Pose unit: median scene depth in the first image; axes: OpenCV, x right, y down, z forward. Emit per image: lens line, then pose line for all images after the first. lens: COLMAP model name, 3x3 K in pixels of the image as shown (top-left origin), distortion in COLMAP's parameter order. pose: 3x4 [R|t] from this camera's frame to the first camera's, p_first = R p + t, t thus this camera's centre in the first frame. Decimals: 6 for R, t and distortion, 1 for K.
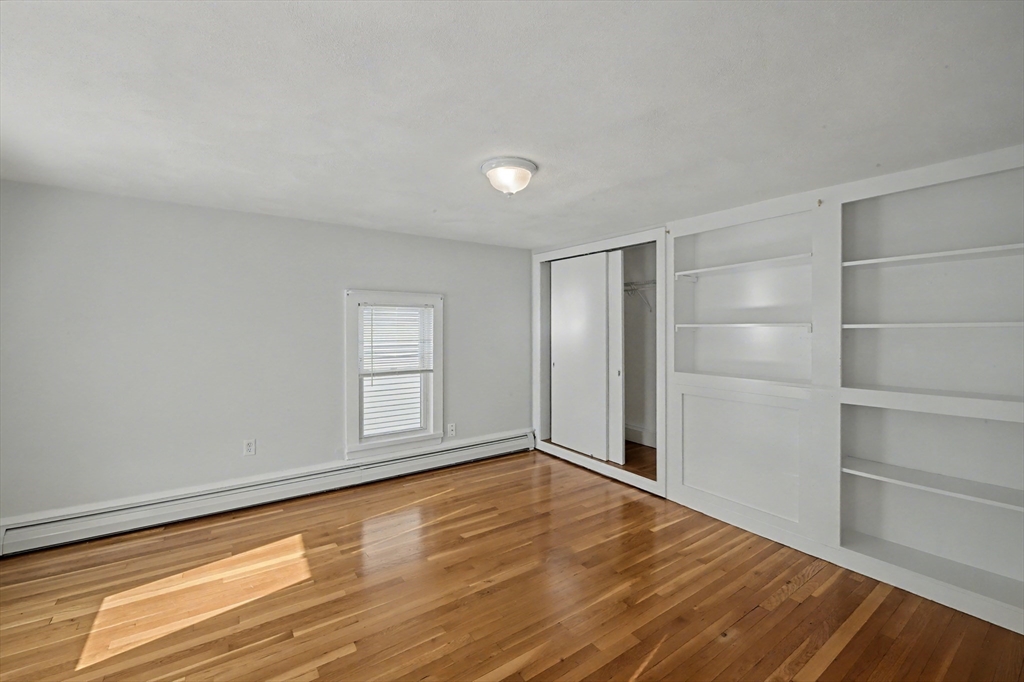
lens RADIAL K [[428.4, 0, 519.5], [0, 428.4, 333.7], [0, 0, 1]] dist [0.001139, 0.000070]
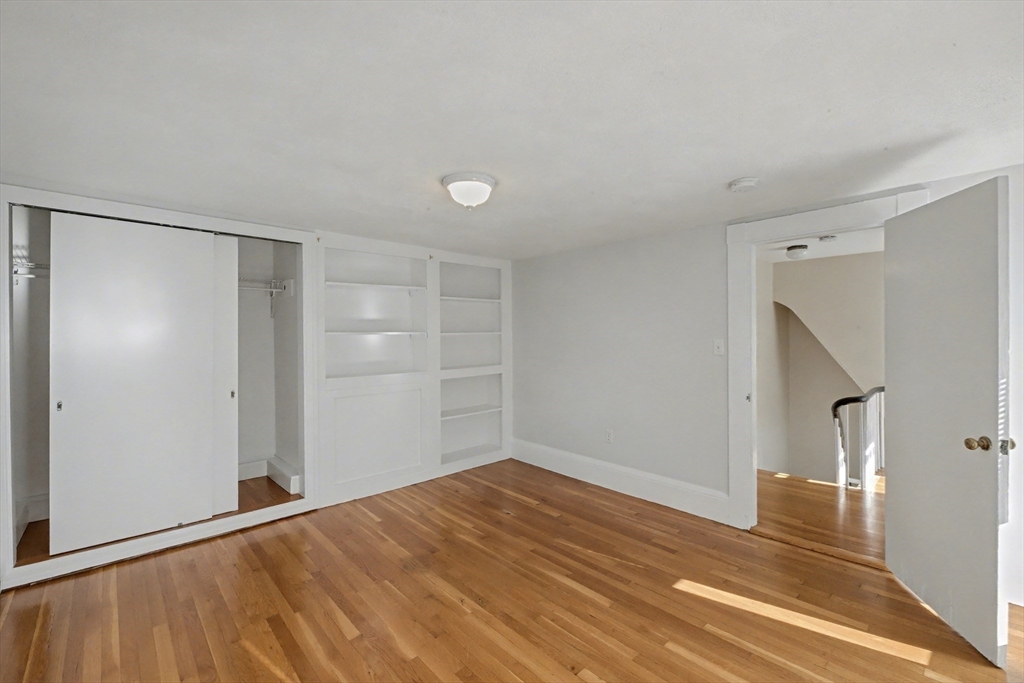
lens RADIAL K [[428.4, 0, 519.5], [0, 428.4, 334.2], [0, 0, 1]] dist [0.001139, 0.000070]
pose [[-0.143452, 0.001418, 0.989656, -0.803790], [0.017563, 0.999845, 0.001113, -0.010964], [-0.989501, 0.017541, -0.143454, 0.777146]]
